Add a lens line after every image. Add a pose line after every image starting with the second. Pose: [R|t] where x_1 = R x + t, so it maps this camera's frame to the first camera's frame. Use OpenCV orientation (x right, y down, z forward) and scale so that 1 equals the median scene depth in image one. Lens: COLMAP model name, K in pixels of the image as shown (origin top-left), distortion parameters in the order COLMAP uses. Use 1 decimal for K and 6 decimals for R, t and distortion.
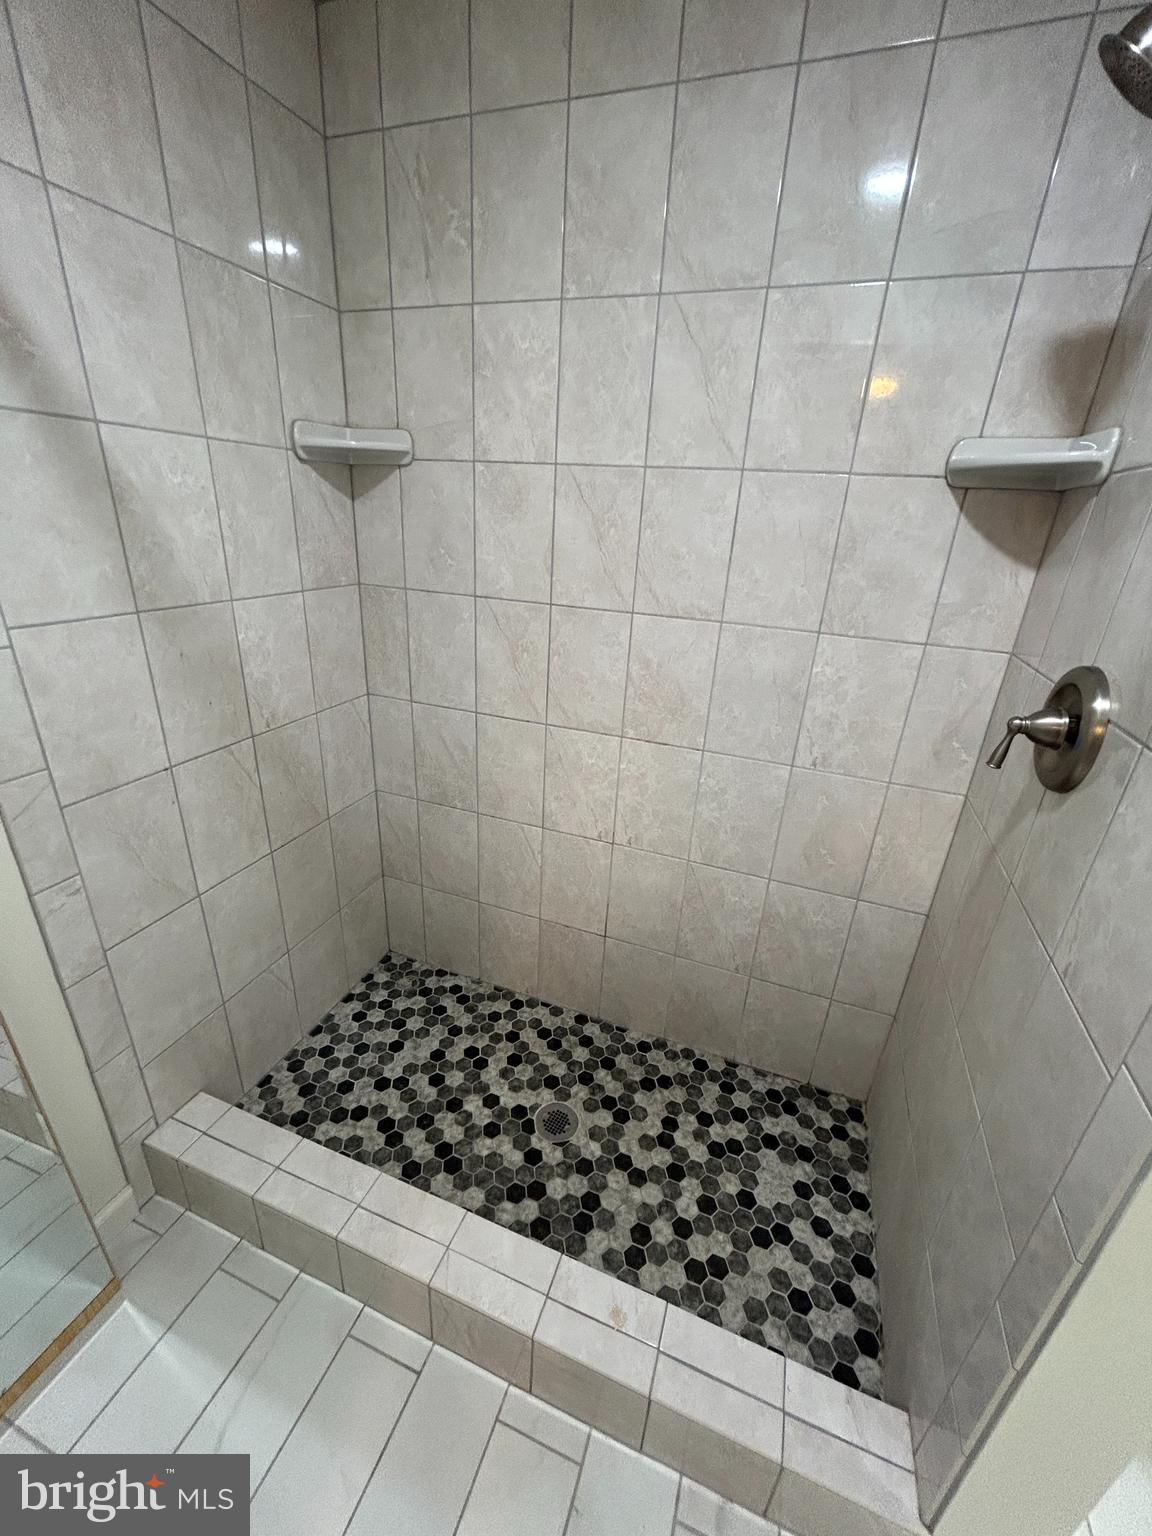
lens RADIAL K [[615.5, 0, 575.3], [0, 615.5, 763.0], [0, 0, 1]] dist [-0.002958, 0.001177]
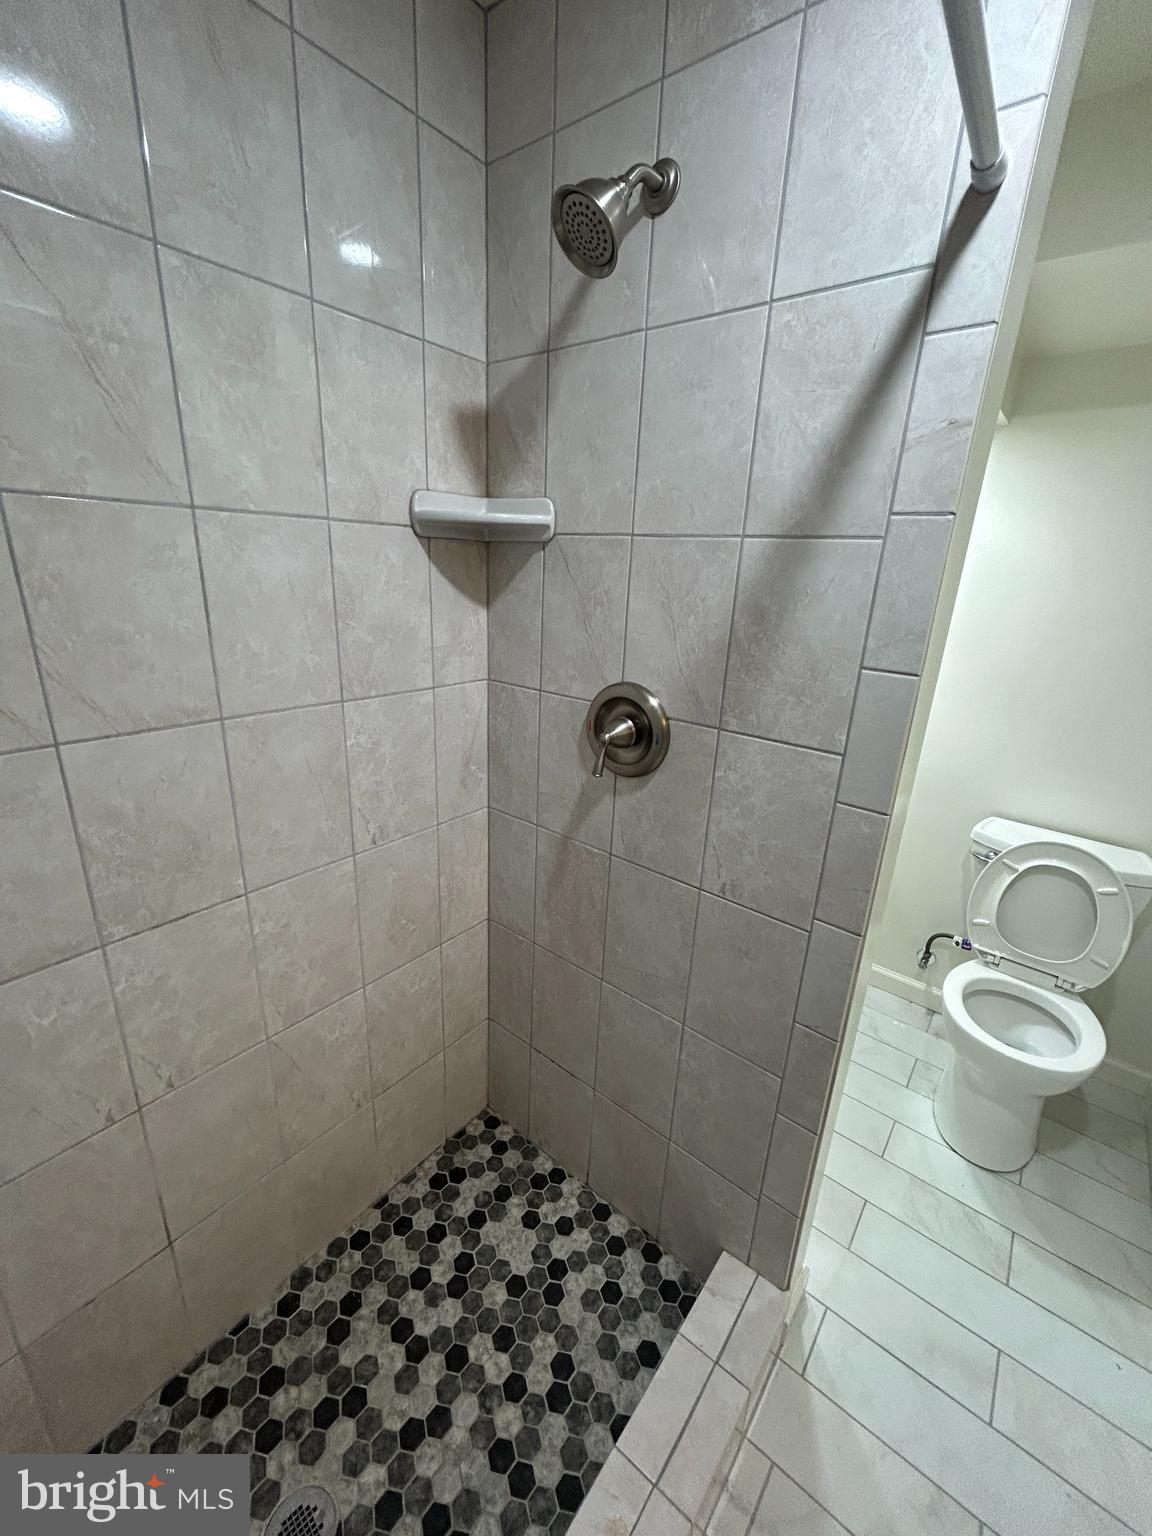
lens RADIAL K [[615.5, 0, 572.8], [0, 615.5, 762.7], [0, 0, 1]] dist [-0.002958, 0.001177]
pose [[0.318373, -0.328590, 0.889195, -0.254114], [0.334039, 0.916726, 0.219162, -0.189848], [-0.887162, 0.227250, 0.401623, 0.350931]]
